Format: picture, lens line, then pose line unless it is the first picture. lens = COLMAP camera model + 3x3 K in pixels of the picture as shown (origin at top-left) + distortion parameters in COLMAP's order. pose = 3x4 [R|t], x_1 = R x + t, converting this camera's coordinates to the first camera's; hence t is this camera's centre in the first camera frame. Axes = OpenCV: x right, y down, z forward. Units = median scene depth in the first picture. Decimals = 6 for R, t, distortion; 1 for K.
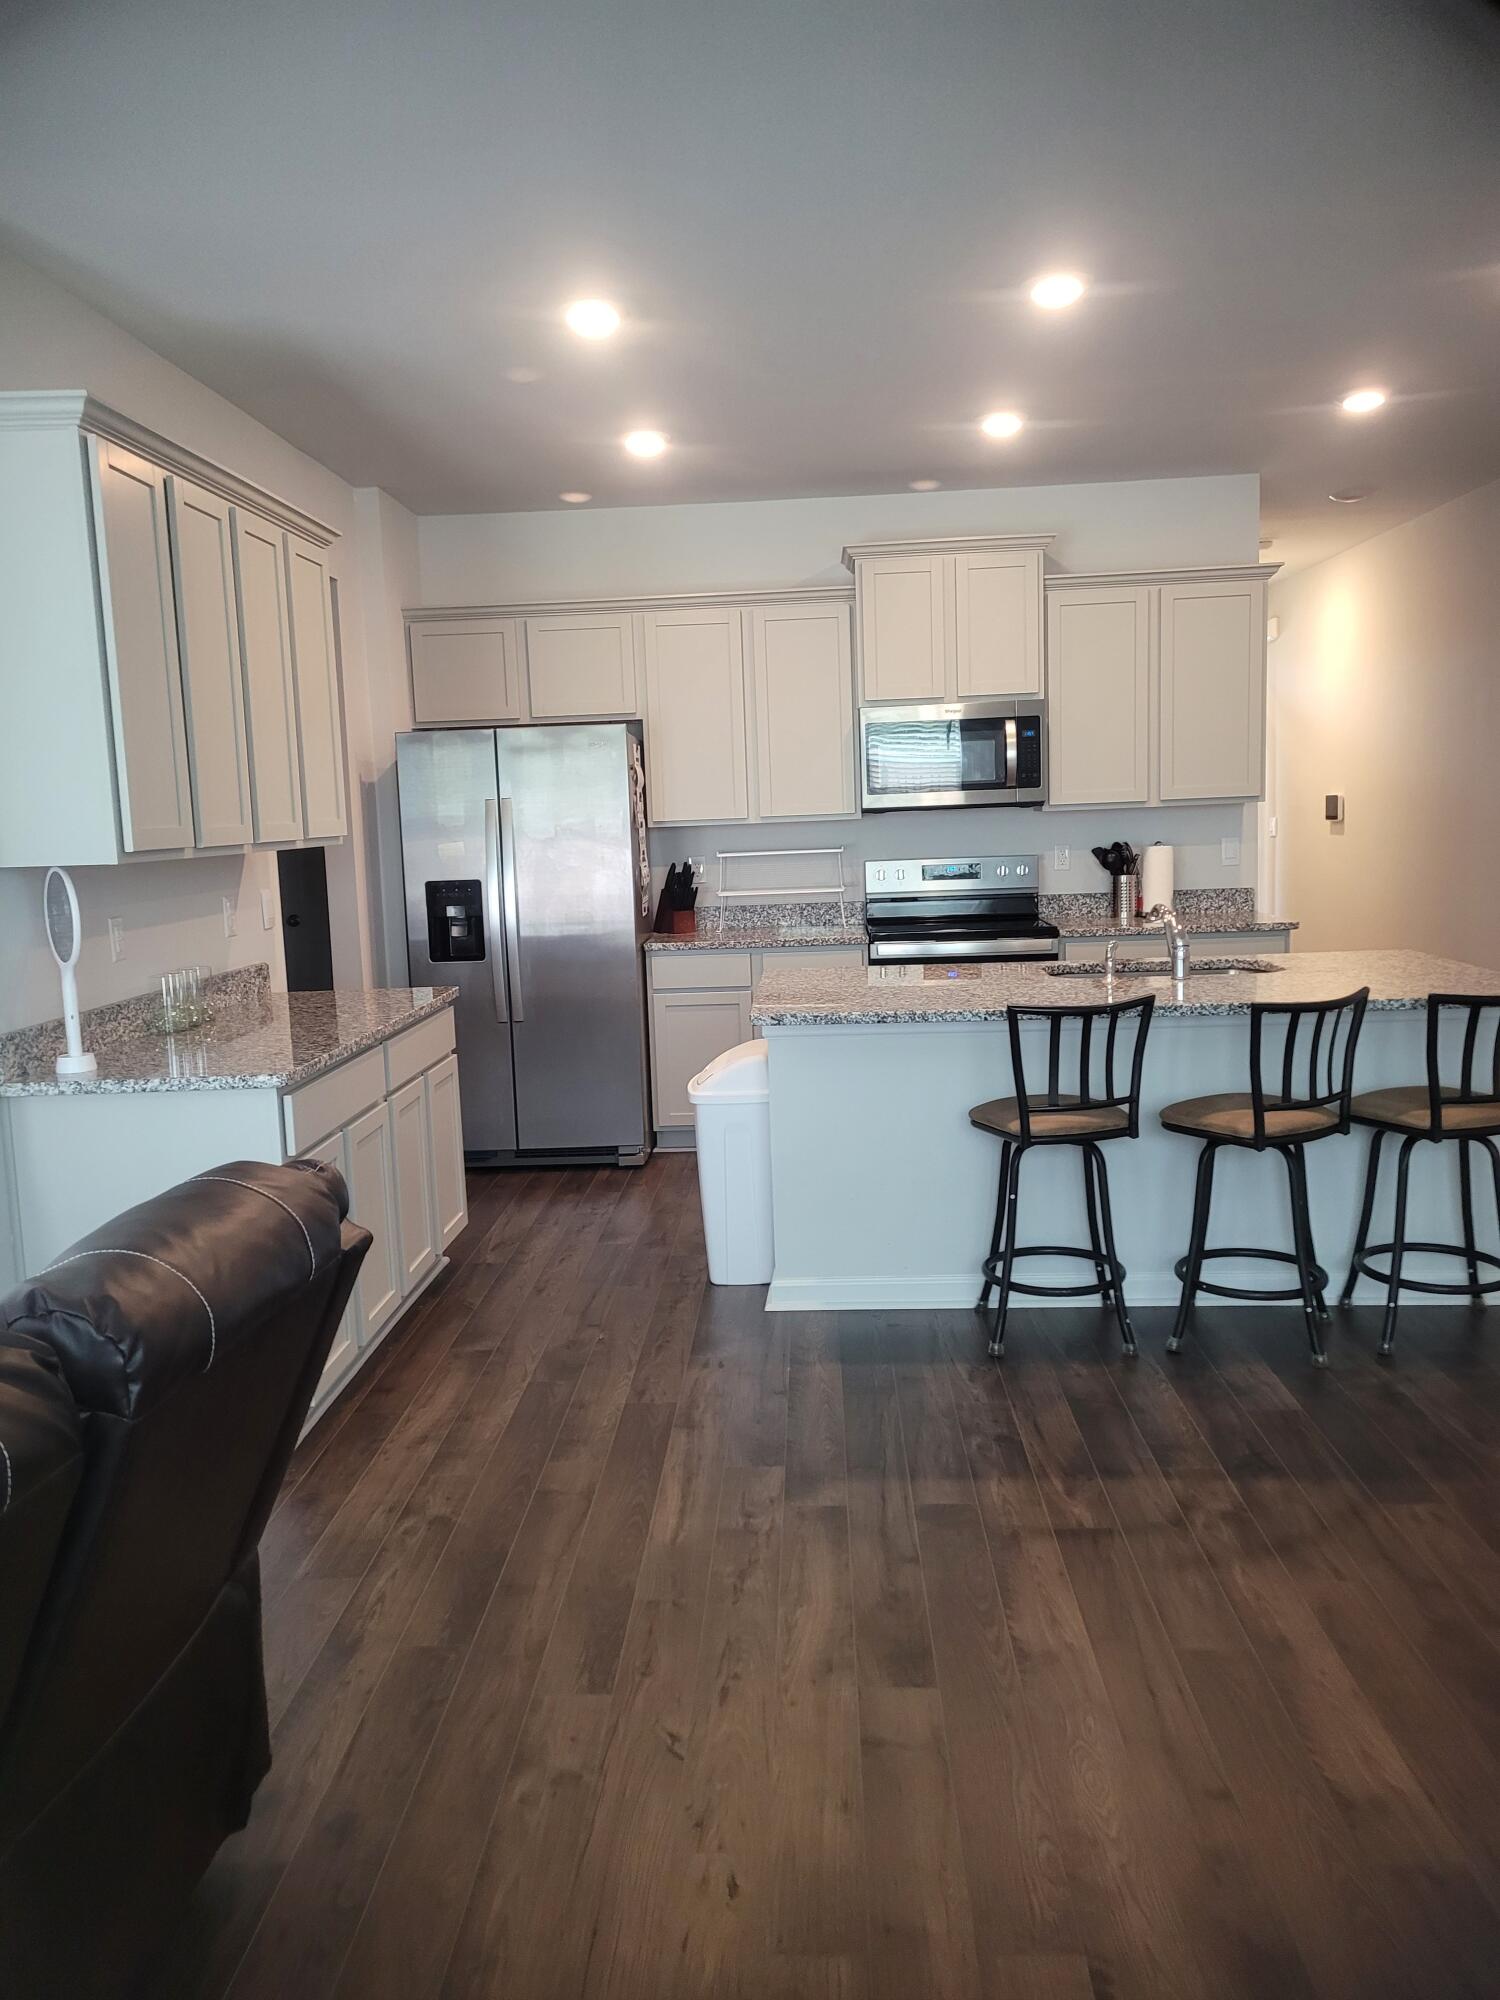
lens RADIAL K [[1499.5, 0, 750.0], [0, 1499.5, 1000.0], [0, 0, 1]] dist [0.063009, -0.000367]
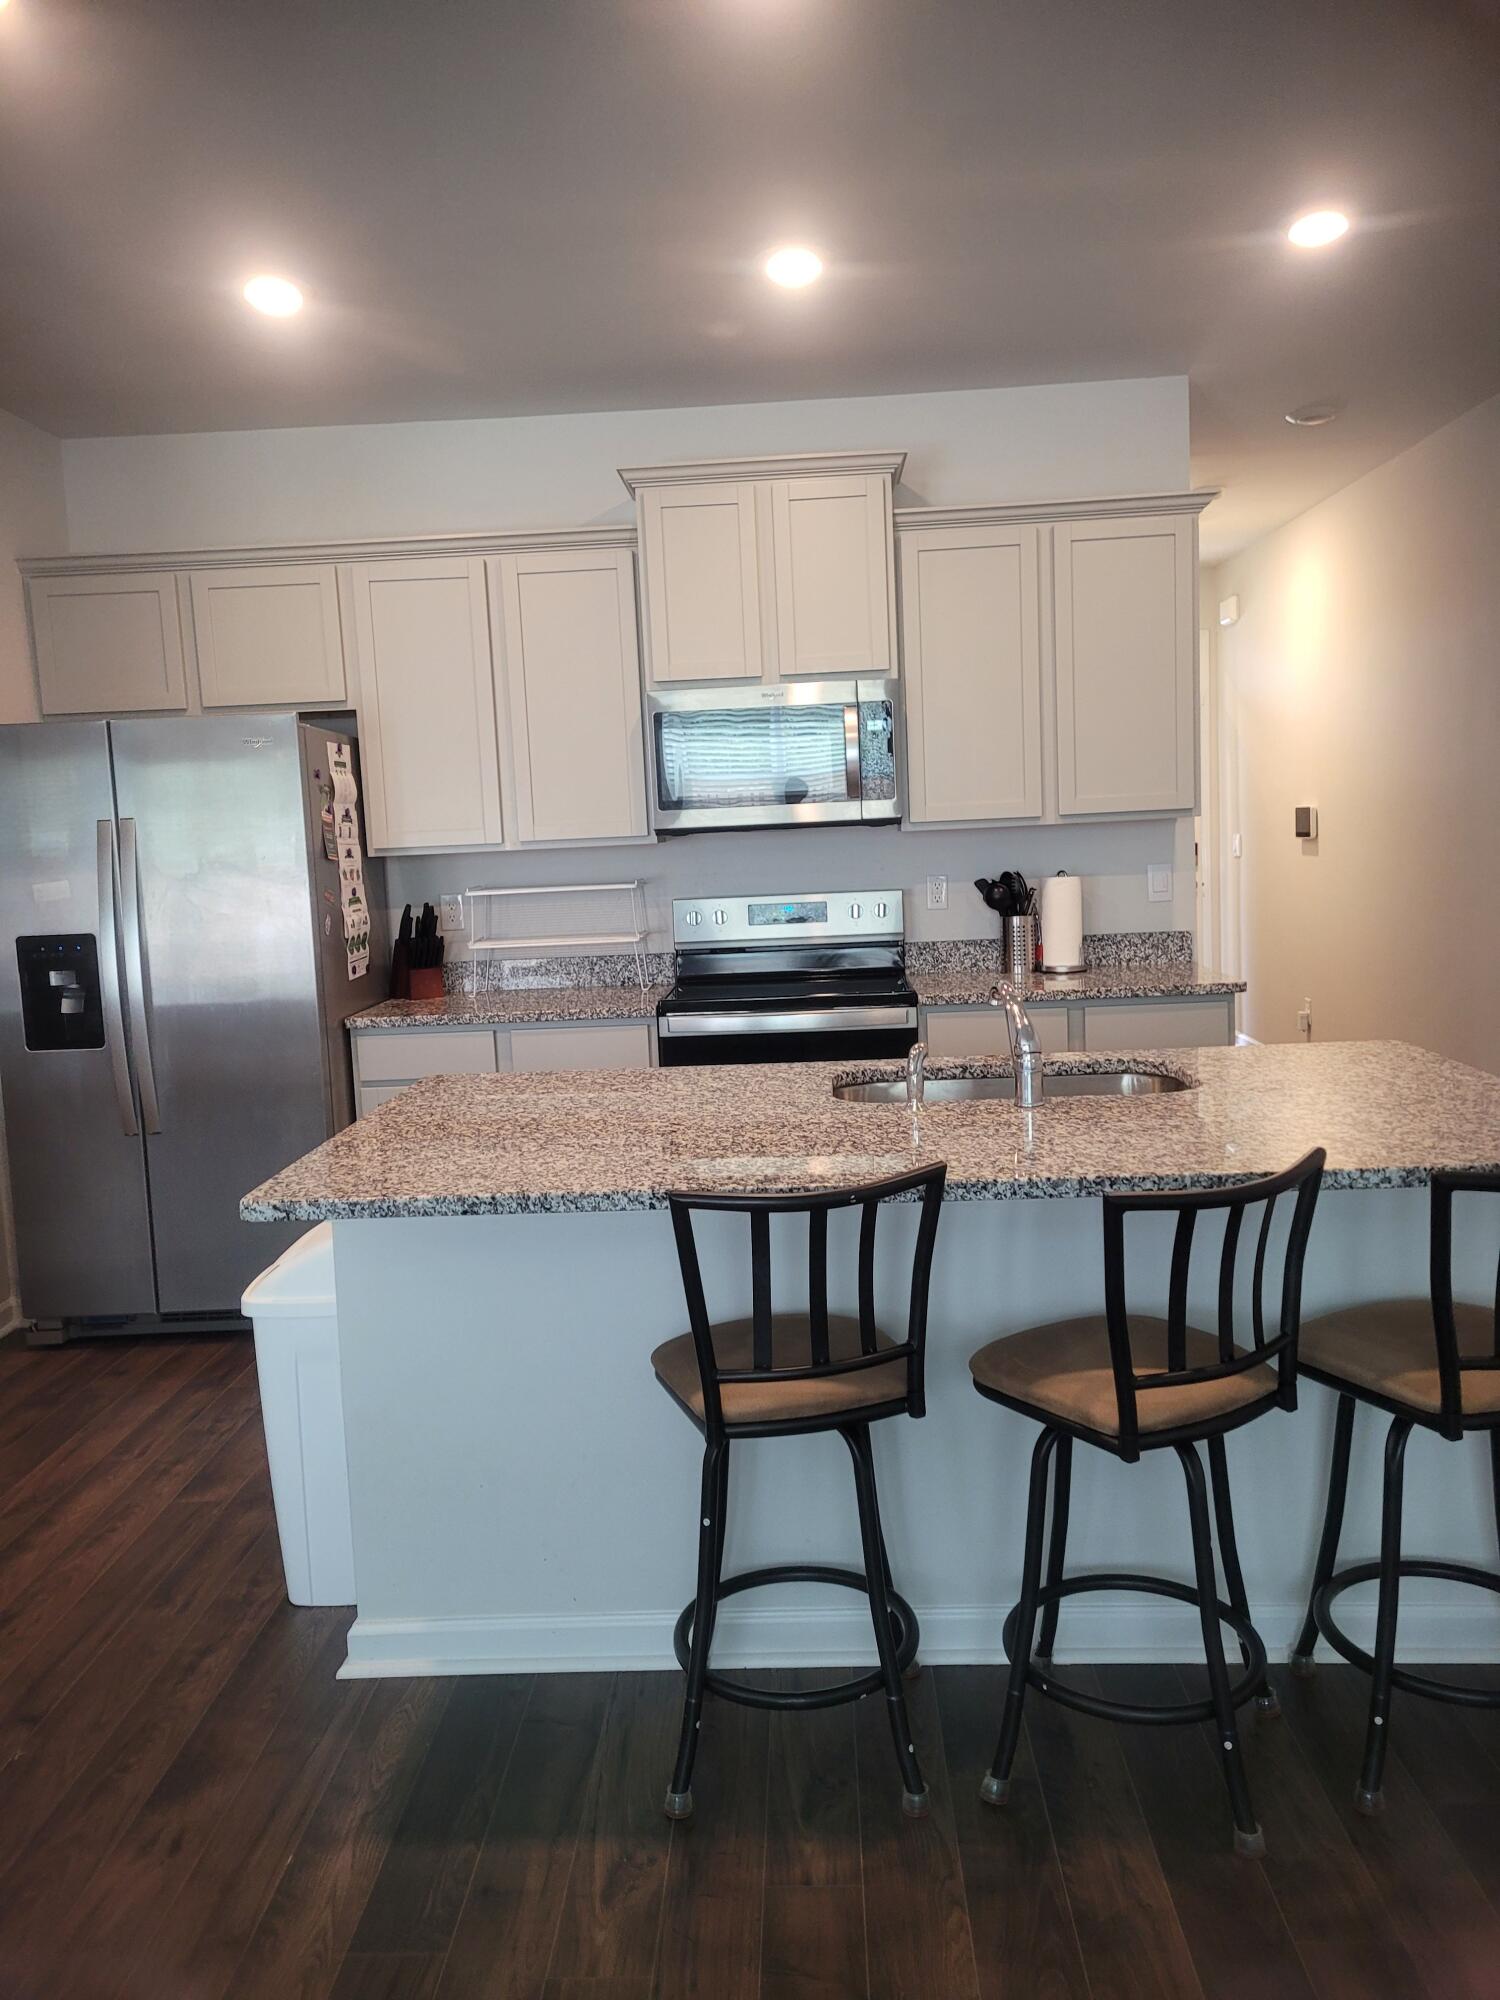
lens RADIAL K [[1522.1, 0, 750.0], [0, 1522.1, 1000.0], [0, 0, 1]] dist [0.052418, 0.000860]
pose [[0.999914, -0.009977, 0.008471, 0.120068], [0.010091, 0.999857, -0.013543, -0.035592], [-0.008335, 0.013628, 0.999872, 0.272392]]
